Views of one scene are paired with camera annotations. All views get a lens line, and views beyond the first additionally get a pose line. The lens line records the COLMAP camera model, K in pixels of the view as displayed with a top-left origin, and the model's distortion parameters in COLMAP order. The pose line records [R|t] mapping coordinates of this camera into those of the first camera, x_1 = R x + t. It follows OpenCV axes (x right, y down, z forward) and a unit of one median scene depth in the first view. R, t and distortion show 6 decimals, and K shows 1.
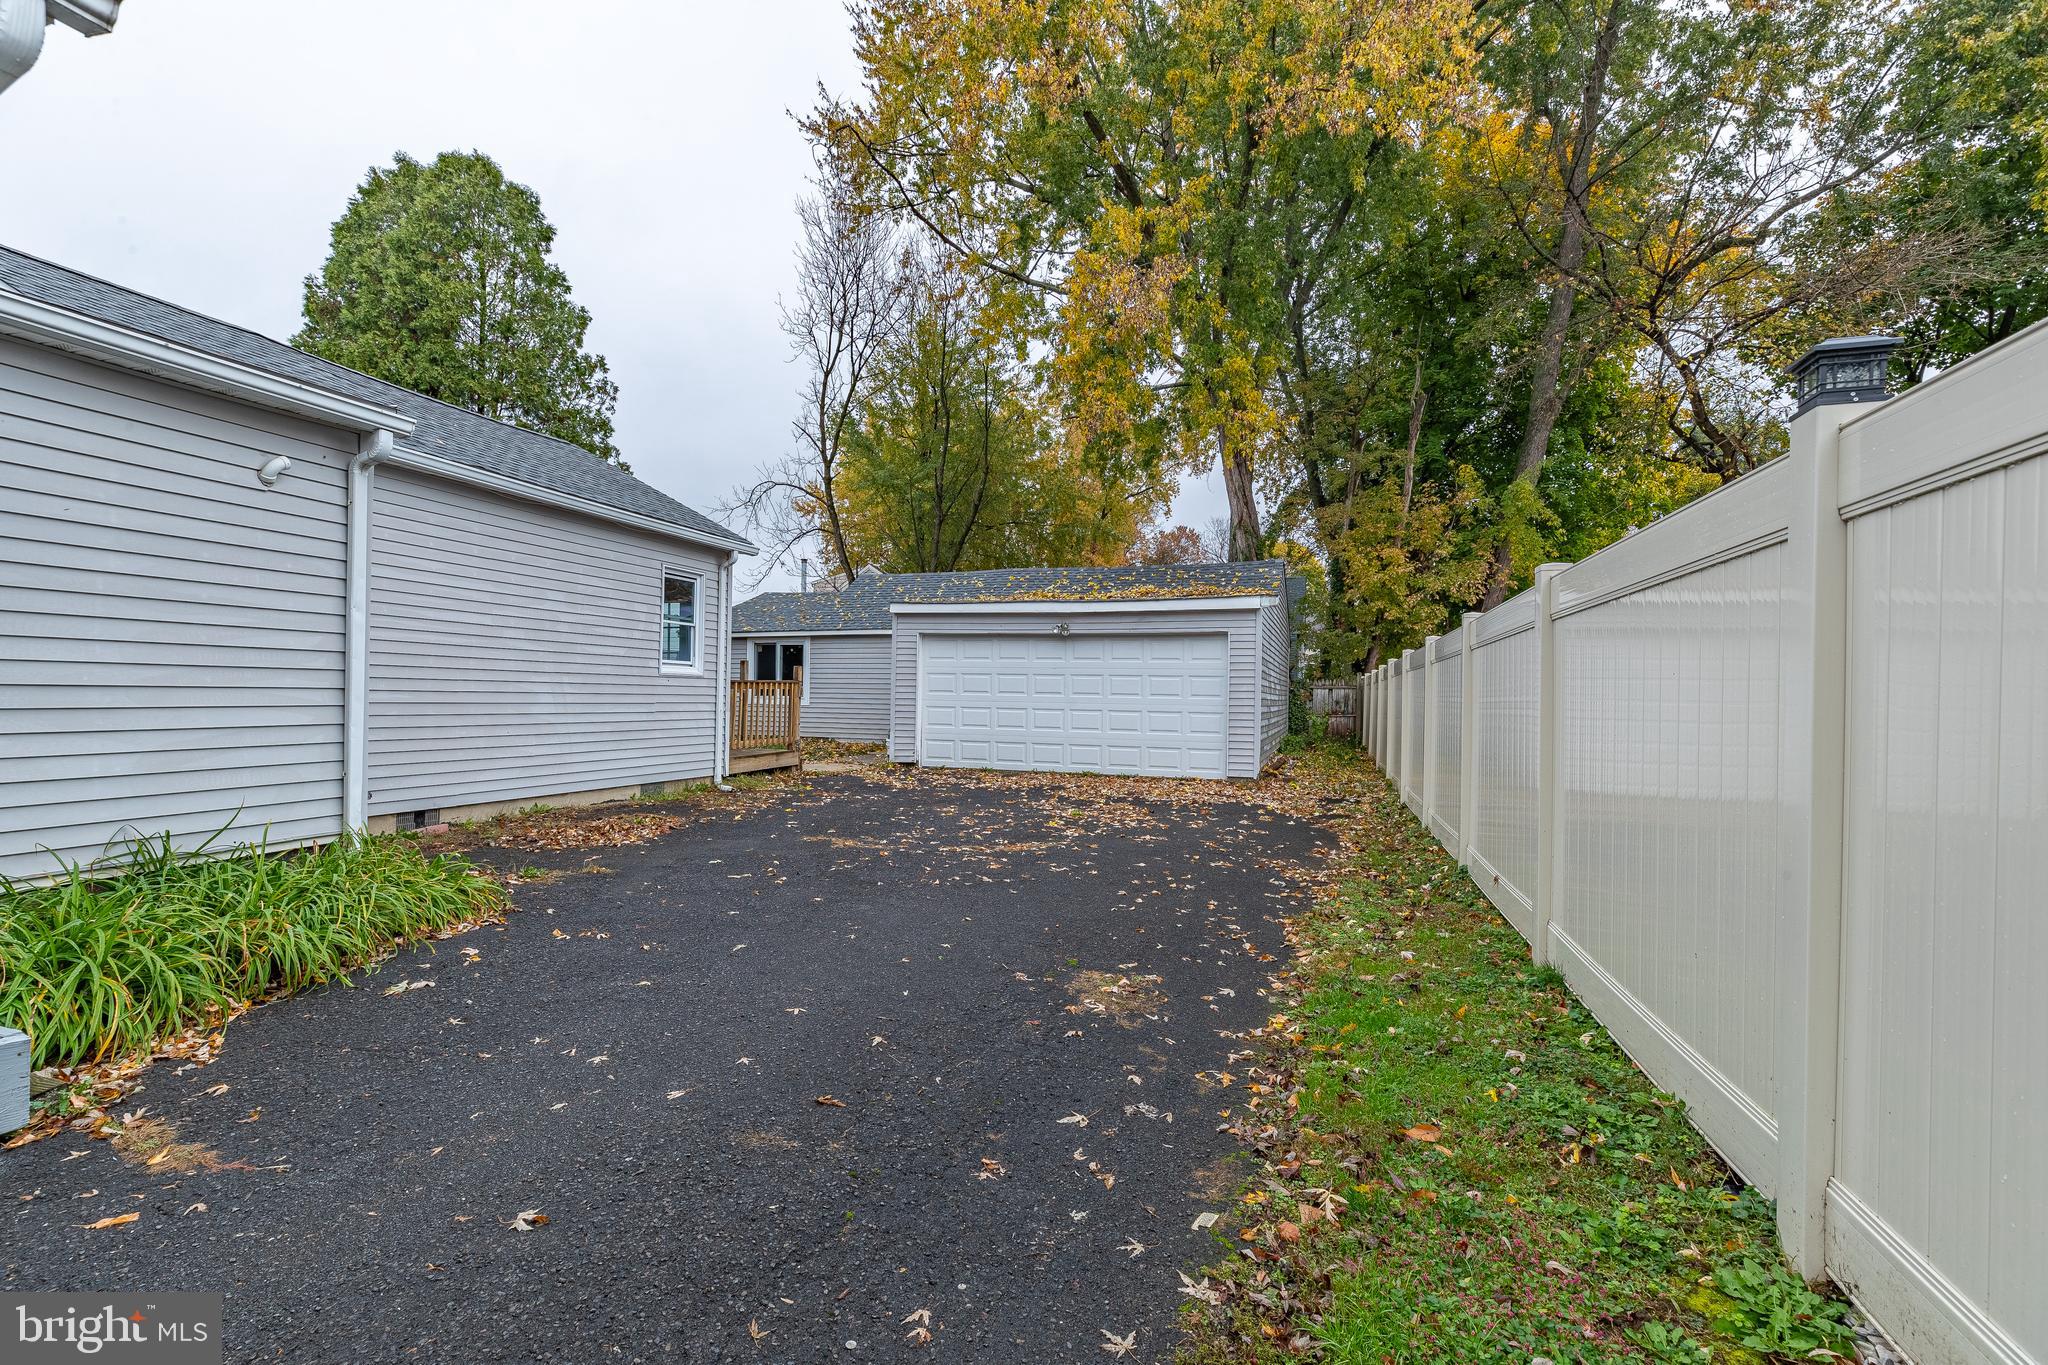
lens RADIAL K [[920.7, 0, 1018.7], [0, 920.7, 691.1], [0, 0, 1]] dist [0.001907, -0.000412]
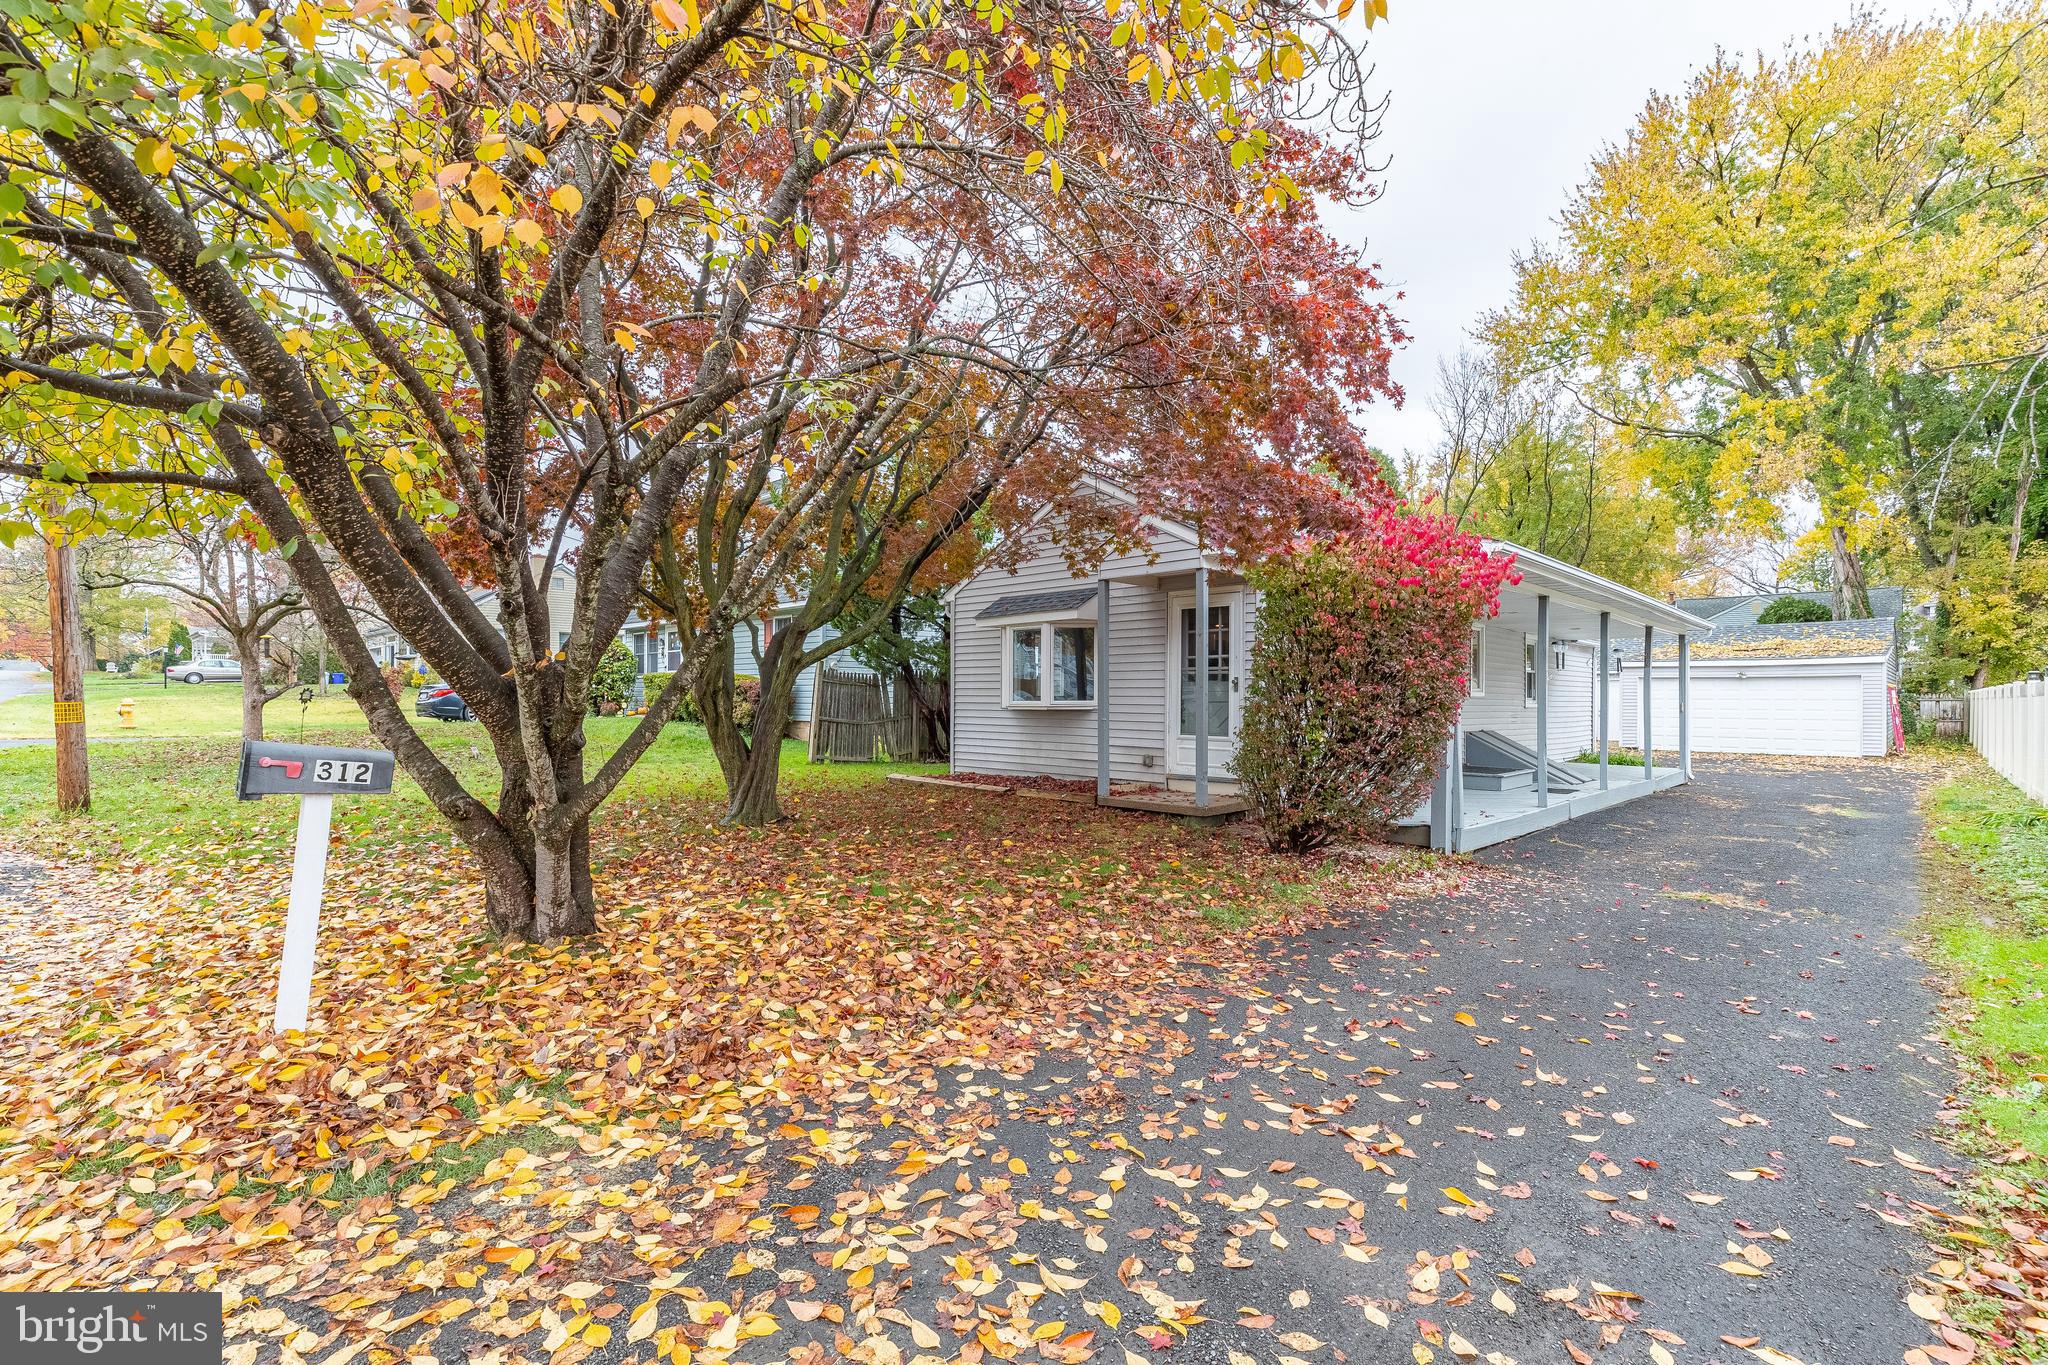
lens RADIAL K [[920.7, 0, 1032.5], [0, 920.7, 690.3], [0, 0, 1]] dist [0.001907, -0.000412]
pose [[0.902830, -0.010219, -0.429877, -0.275612], [0.007433, 0.999939, -0.008160, -0.017311], [0.429934, 0.004172, 0.902851, -0.783714]]
